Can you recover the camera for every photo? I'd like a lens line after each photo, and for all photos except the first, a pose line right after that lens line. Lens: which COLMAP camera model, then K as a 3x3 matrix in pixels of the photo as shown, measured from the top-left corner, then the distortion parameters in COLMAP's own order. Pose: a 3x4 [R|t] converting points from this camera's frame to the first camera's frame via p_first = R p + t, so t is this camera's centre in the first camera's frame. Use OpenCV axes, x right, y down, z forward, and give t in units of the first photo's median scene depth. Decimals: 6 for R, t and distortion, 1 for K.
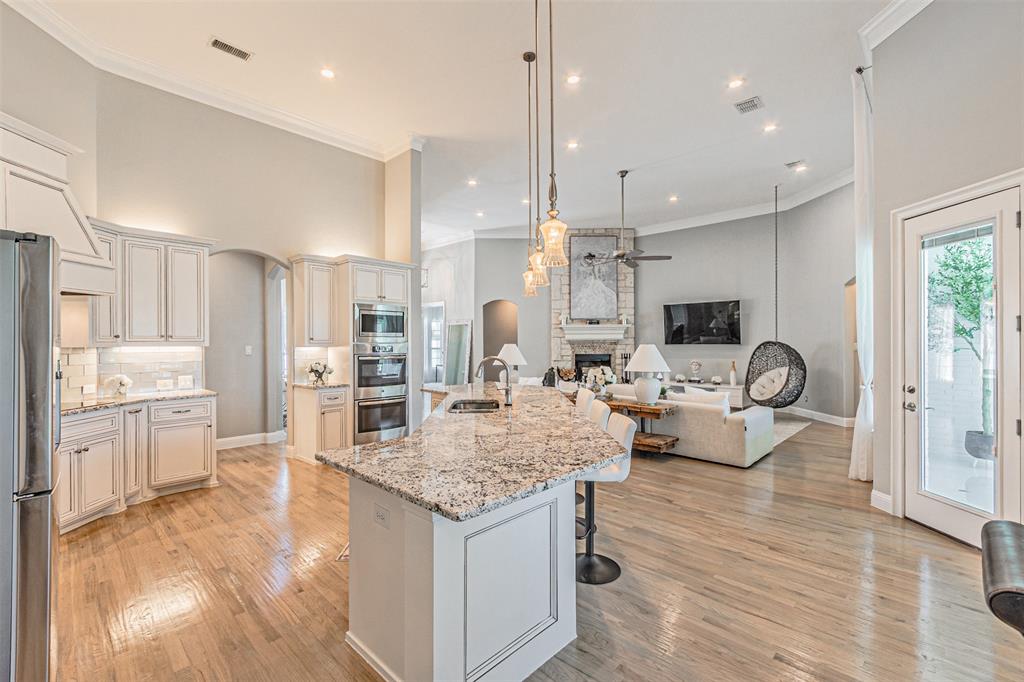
lens RADIAL K [[442.5, 0, 512.0], [0, 442.5, 341.0], [0, 0, 1]] dist [0.001707, -0.000238]
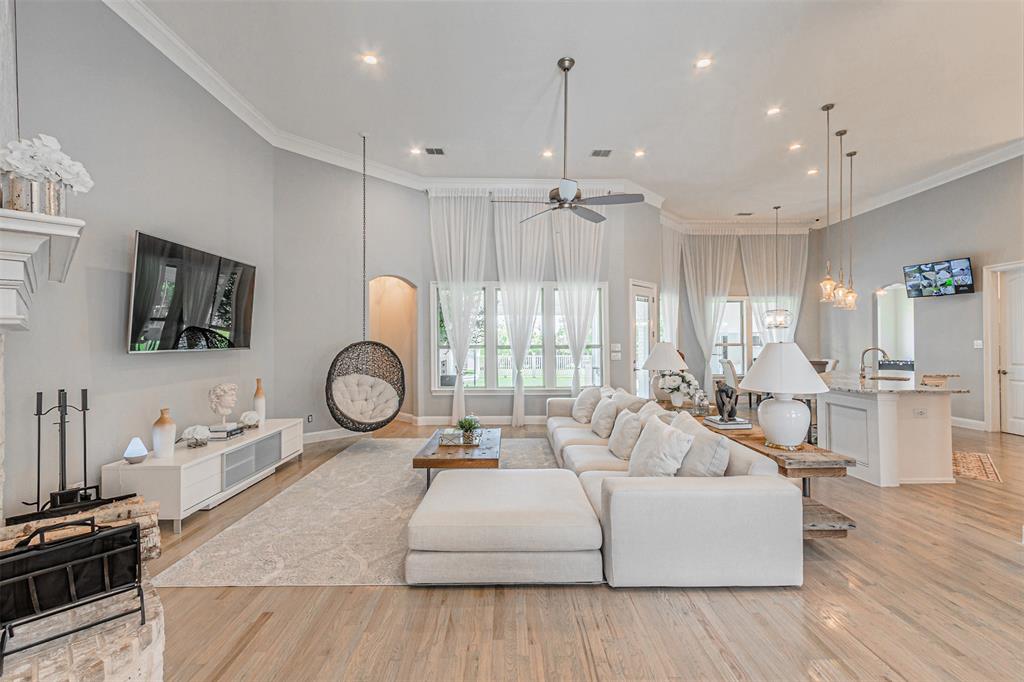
lens RADIAL K [[444.3, 0, 511.9], [0, 444.3, 339.3], [0, 0, 1]] dist [0.003638, 0.000654]
pose [[-0.701691, 0.011503, 0.712389, -0.089052], [0.007040, 0.999933, -0.009212, 0.003867], [-0.712447, -0.001449, -0.701724, 0.998275]]
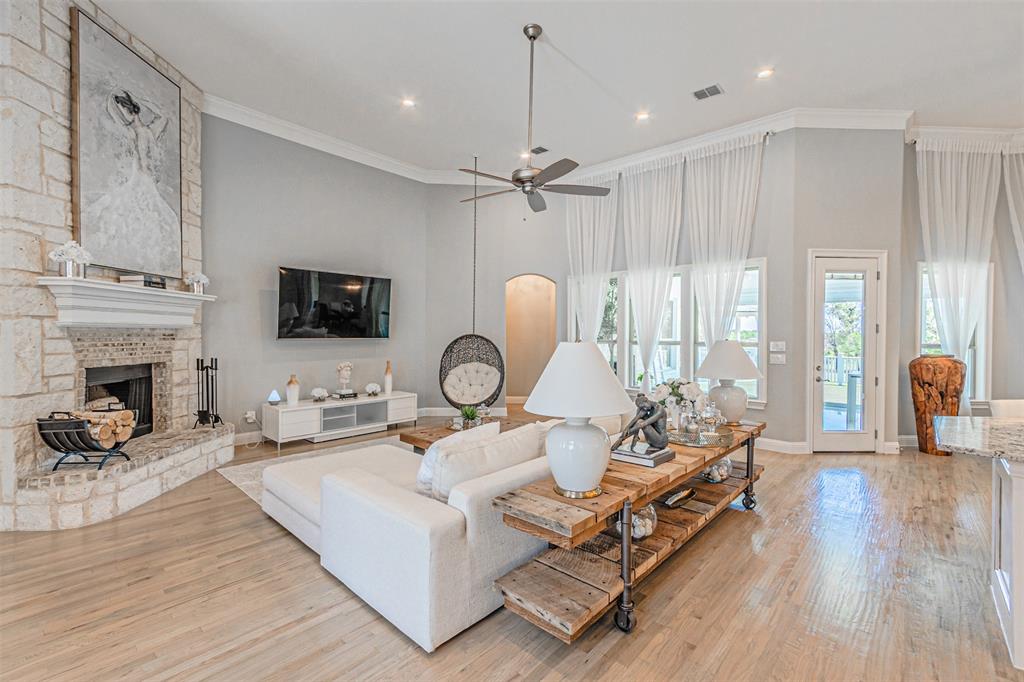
lens RADIAL K [[442.5, 0, 512.0], [0, 442.5, 341.0], [0, 0, 1]] dist [0.001707, -0.000238]
pose [[-0.018270, -0.010179, 0.999781, -0.208632], [-0.008885, 0.999910, 0.010018, 0.002443], [-0.999794, -0.008700, -0.018359, 0.694573]]
